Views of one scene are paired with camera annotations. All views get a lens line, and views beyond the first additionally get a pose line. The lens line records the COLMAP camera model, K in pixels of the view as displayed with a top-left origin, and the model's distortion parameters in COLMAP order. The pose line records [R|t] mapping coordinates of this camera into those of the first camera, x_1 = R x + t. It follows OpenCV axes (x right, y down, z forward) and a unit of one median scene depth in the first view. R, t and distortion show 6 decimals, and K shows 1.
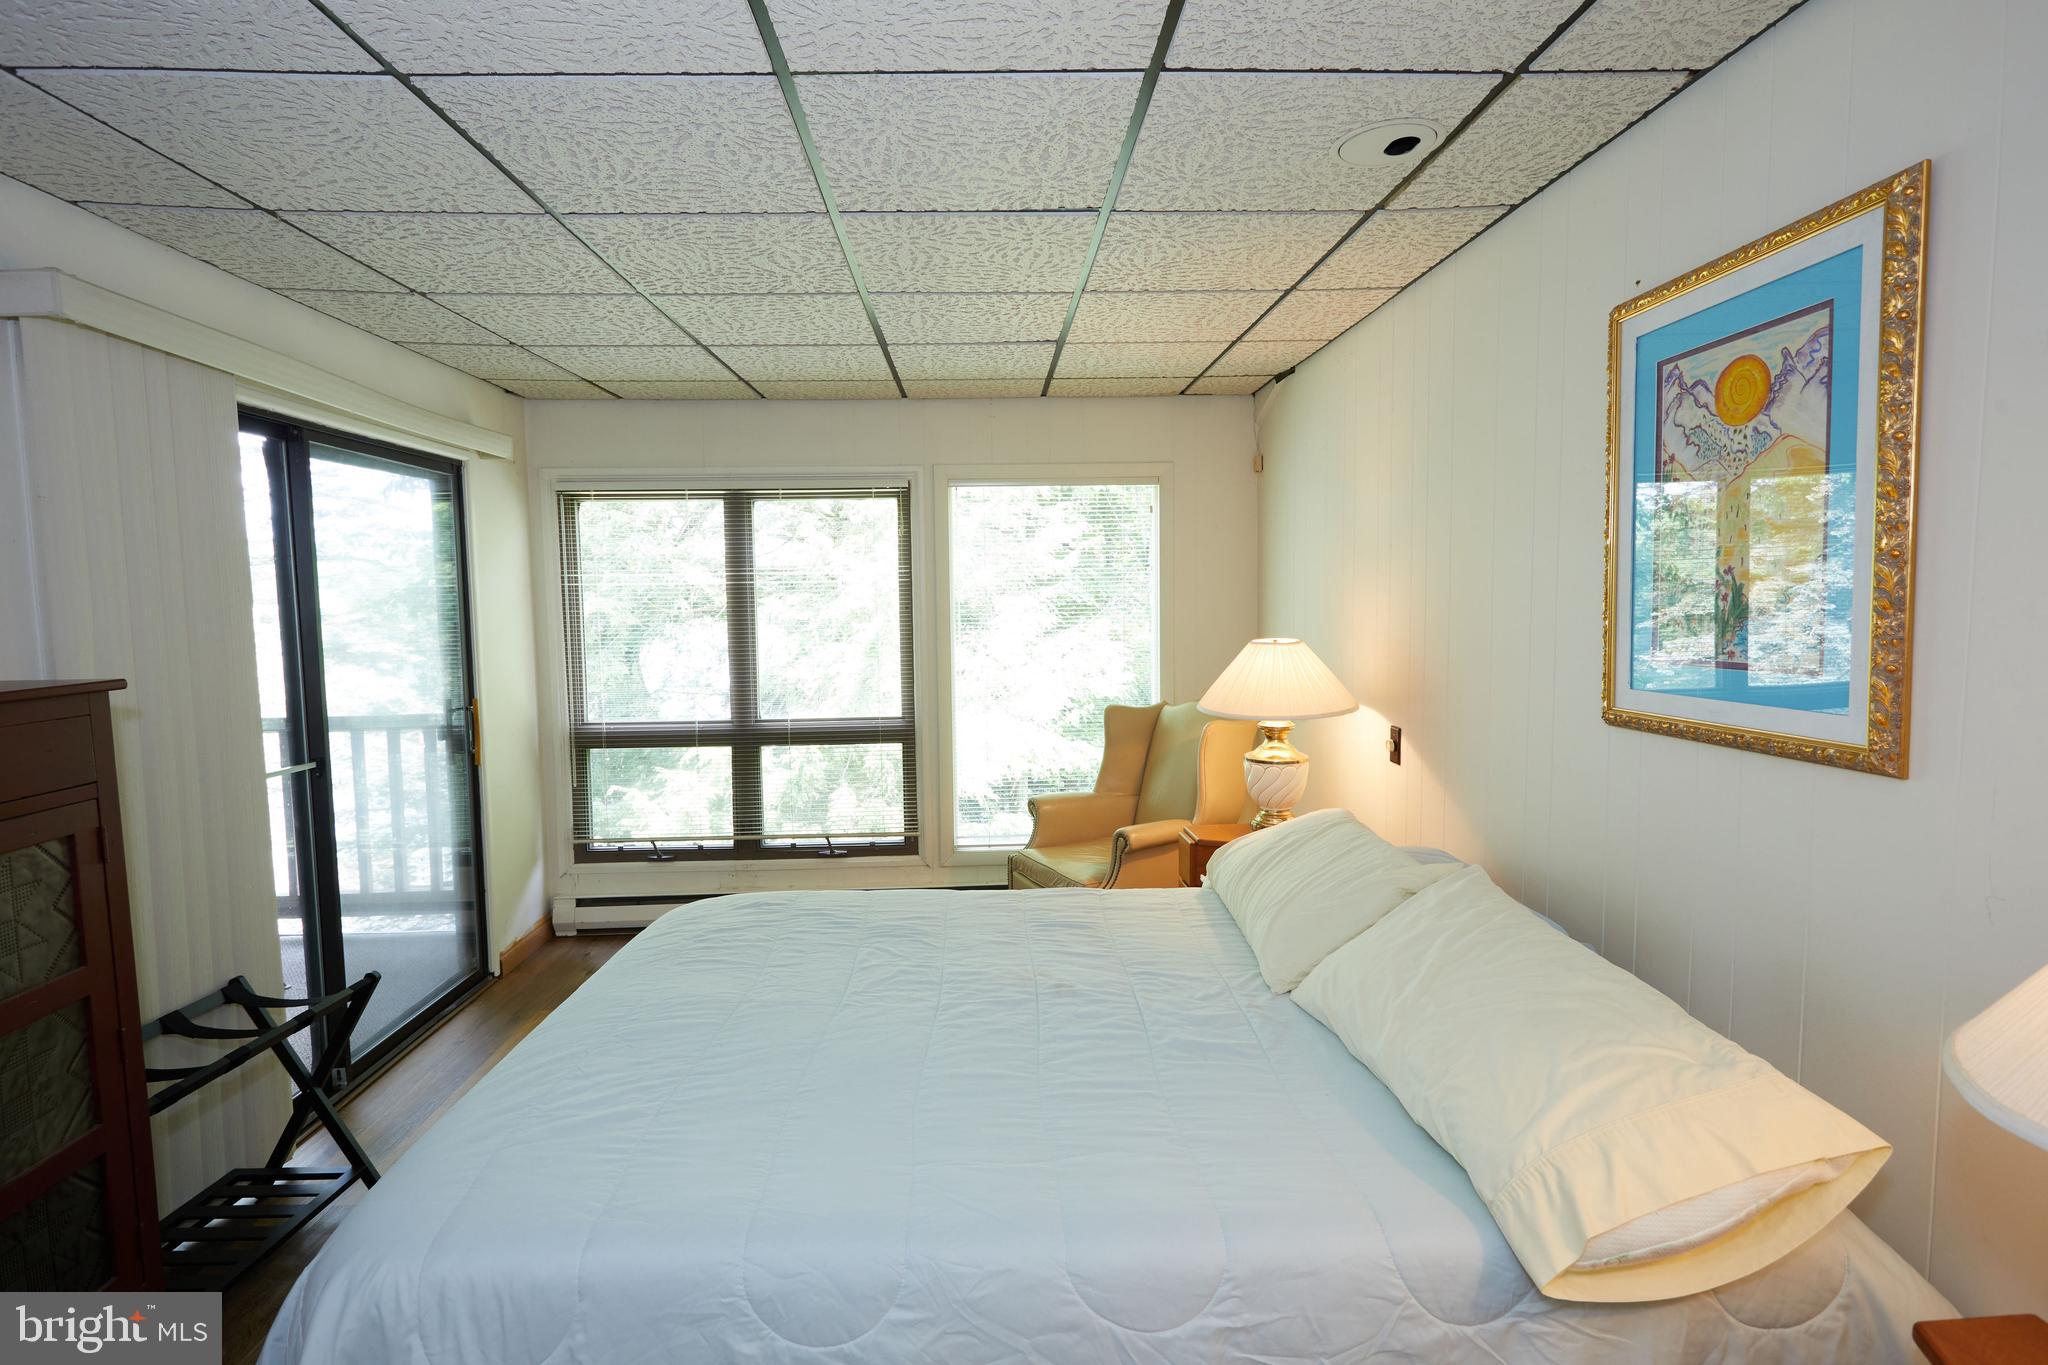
lens RADIAL K [[1020.3, 0, 1024.0], [0, 1020.3, 682.5], [0, 0, 1]] dist [0.003862, -0.000612]
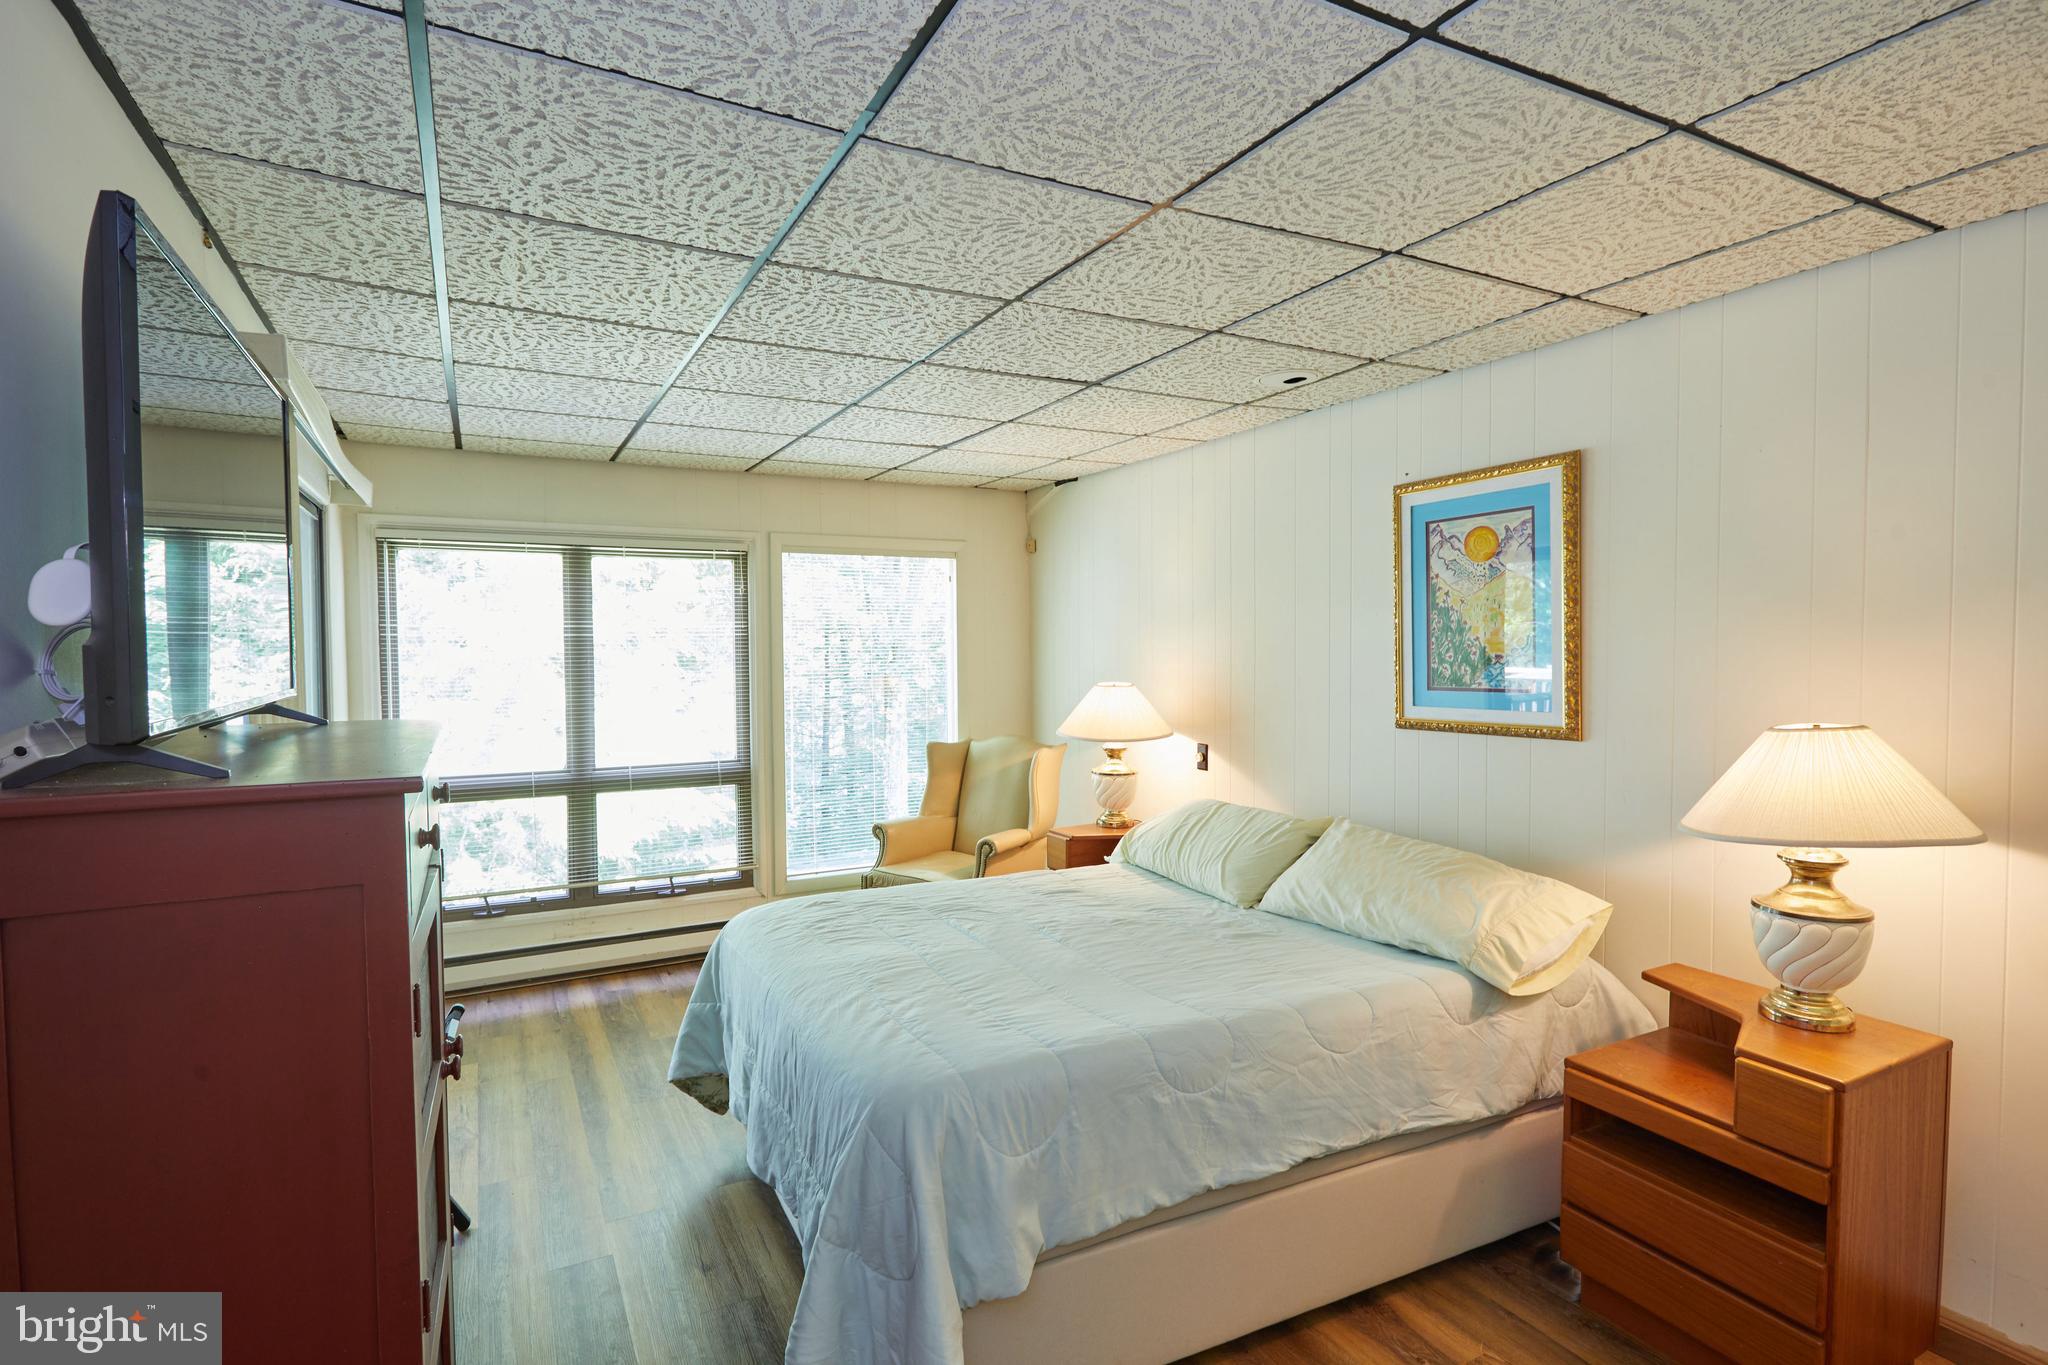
lens RADIAL K [[1020.3, 0, 1024.0], [0, 1020.3, 682.5], [0, 0, 1]] dist [0.003862, -0.000612]
pose [[0.902720, -0.006777, 0.430175, -0.526196], [0.030067, 0.998425, -0.047366, 0.019935], [-0.429177, 0.055693, 0.901502, -0.193970]]
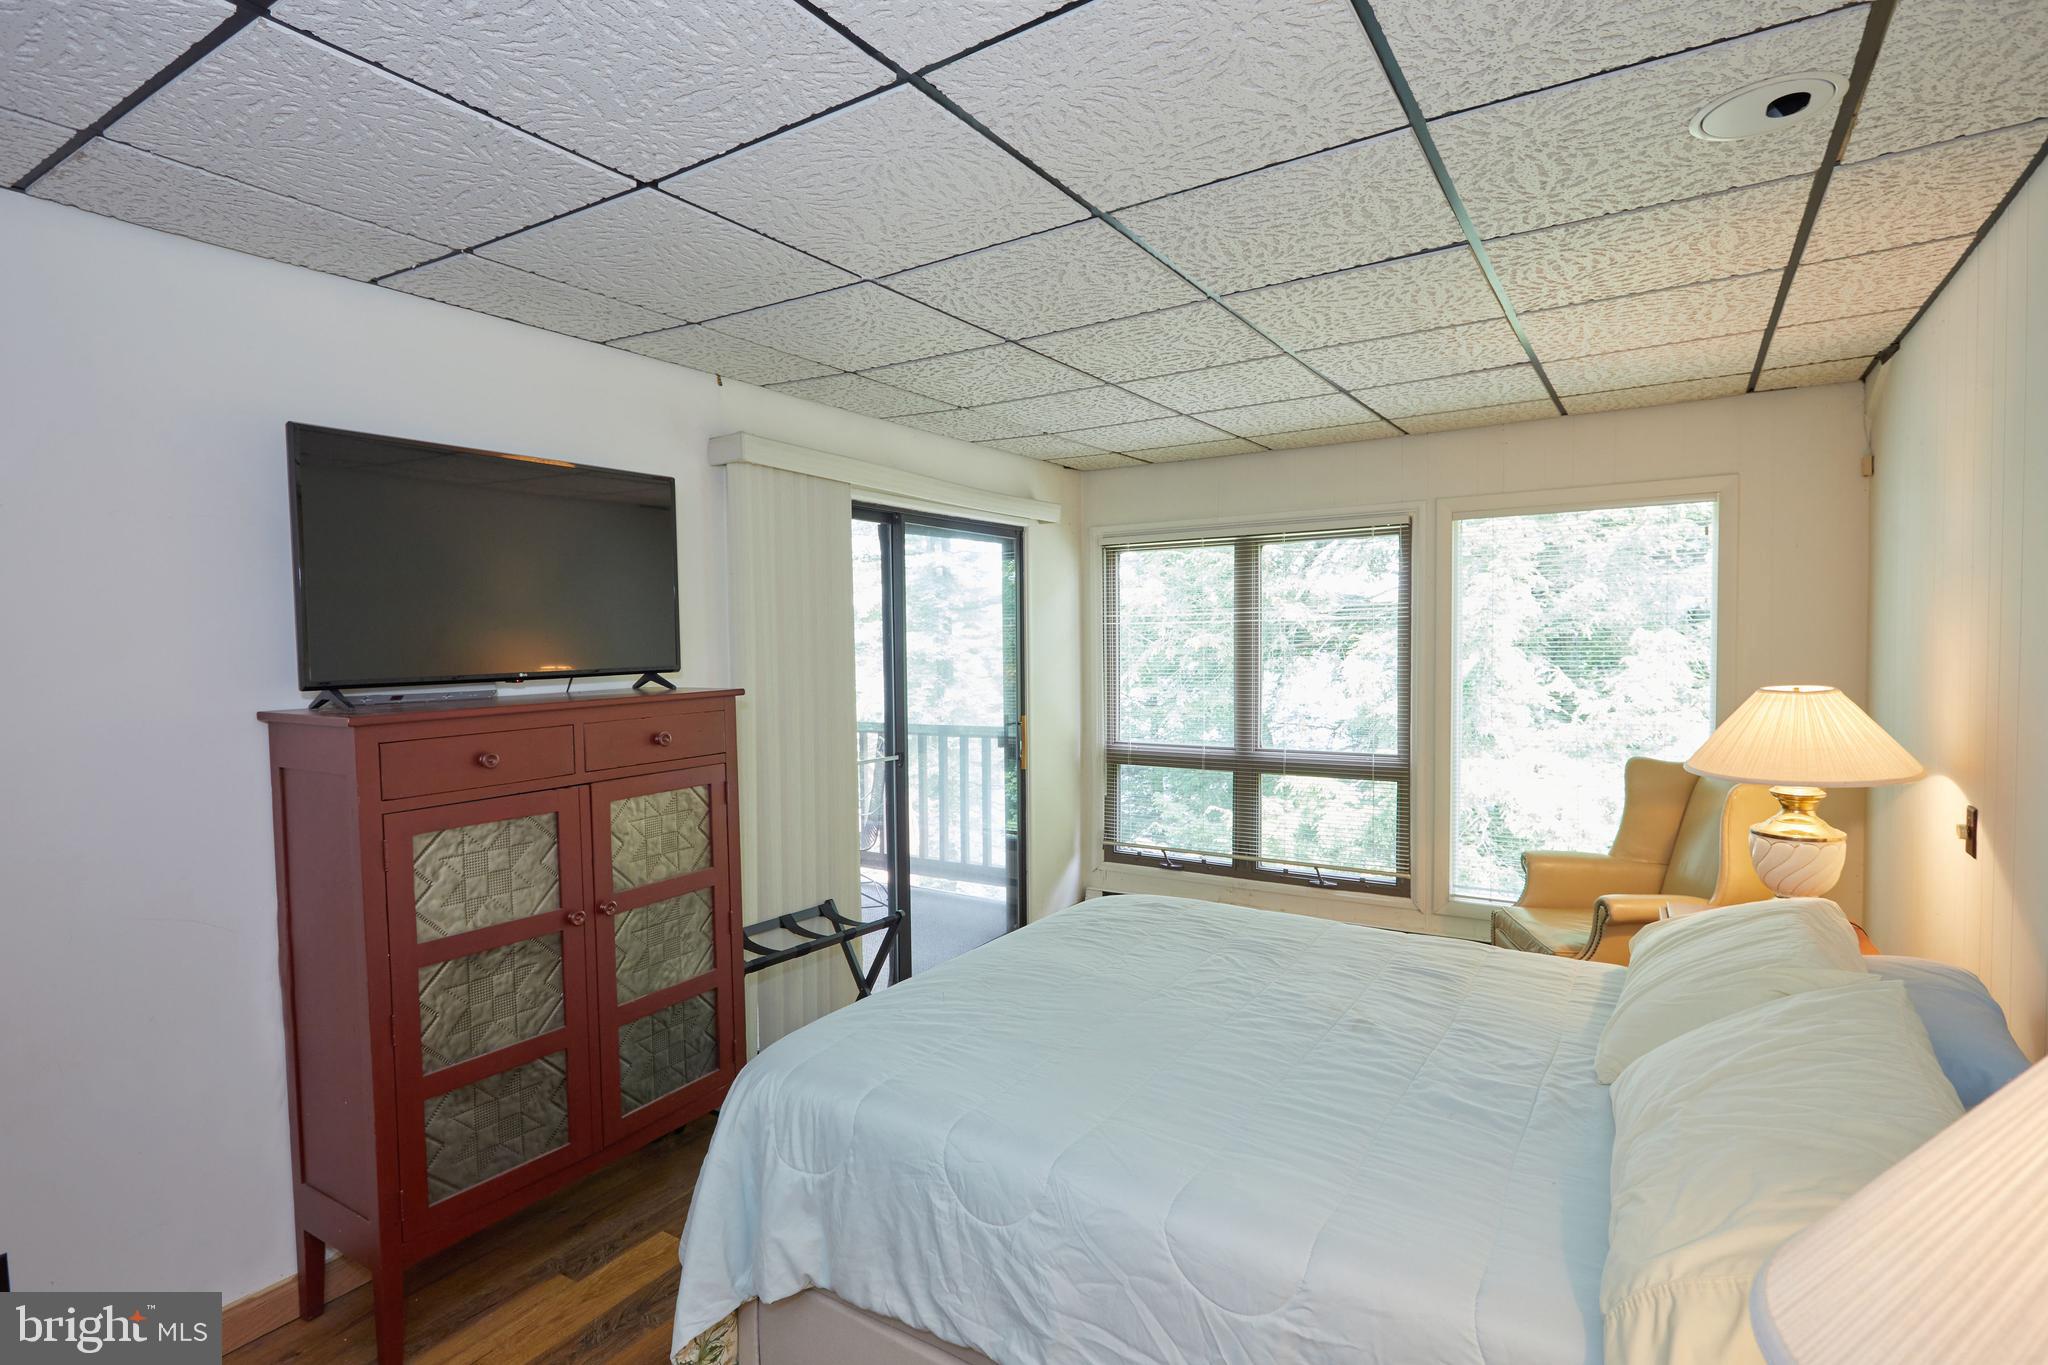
lens RADIAL K [[1011.7, 0, 1024.0], [0, 1011.7, 682.5], [0, 0, 1]] dist [0.002622, -0.000671]
pose [[0.817926, 0.026937, -0.574692, 0.246095], [-0.046127, 0.998758, -0.018836, -0.002623], [0.573471, 0.041915, 0.818153, -0.018562]]
